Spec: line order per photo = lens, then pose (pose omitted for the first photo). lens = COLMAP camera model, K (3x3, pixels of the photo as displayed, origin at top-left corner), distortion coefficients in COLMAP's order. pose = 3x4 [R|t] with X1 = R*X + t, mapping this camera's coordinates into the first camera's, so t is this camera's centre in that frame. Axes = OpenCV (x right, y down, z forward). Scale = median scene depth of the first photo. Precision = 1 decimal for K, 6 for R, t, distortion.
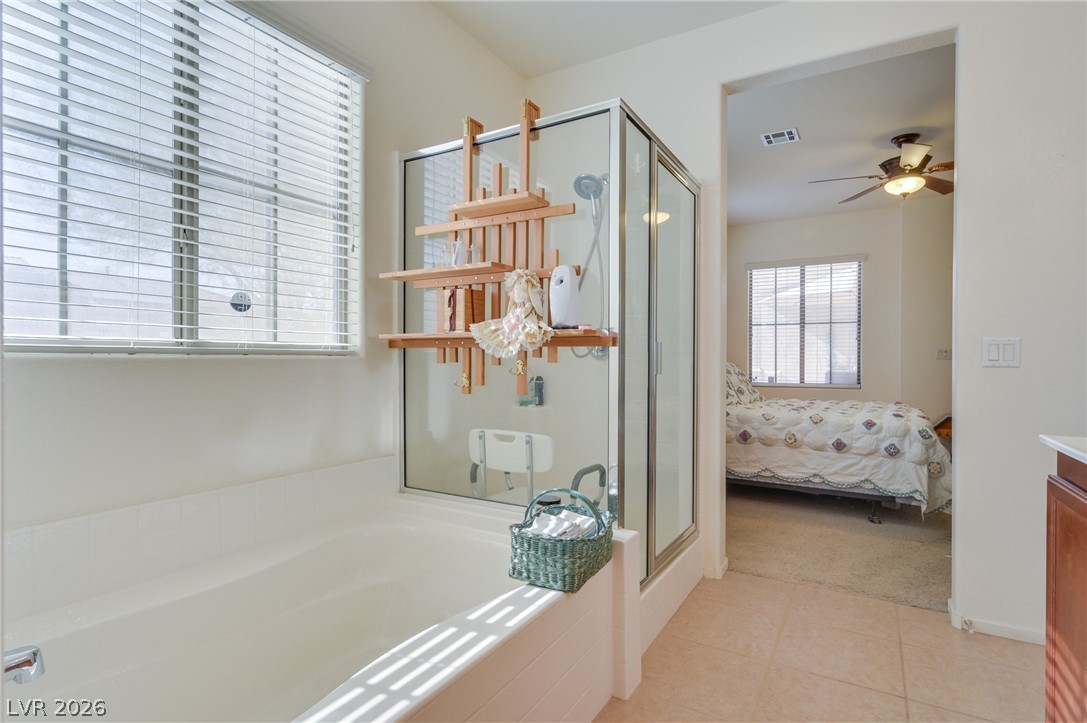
lens RADIAL K [[503.0, 0, 606.5], [0, 503.0, 361.4], [0, 0, 1]] dist [0.002791, 0.000132]
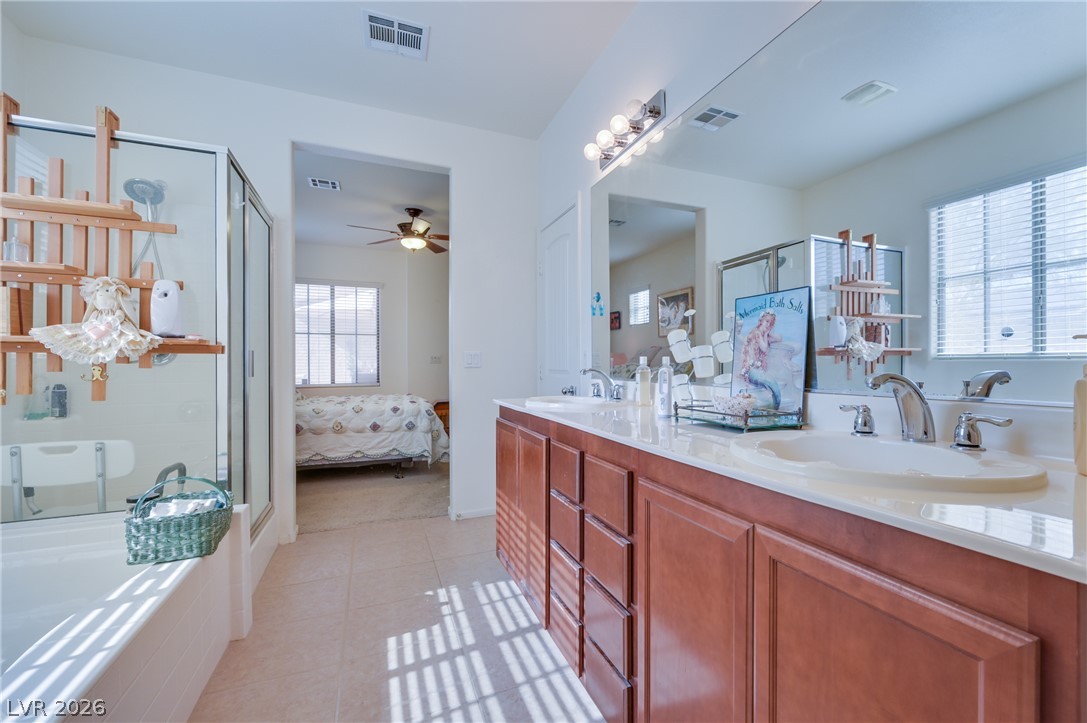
lens RADIAL K [[435.9, 0, 542.6], [0, 435.9, 362.4], [0, 0, 1]] dist [0.003013, 0.000369]
pose [[0.659897, -0.002977, 0.751350, -0.223206], [0.007823, 0.999965, -0.002909, -0.000344], [-0.751315, 0.007798, 0.659897, -0.214845]]
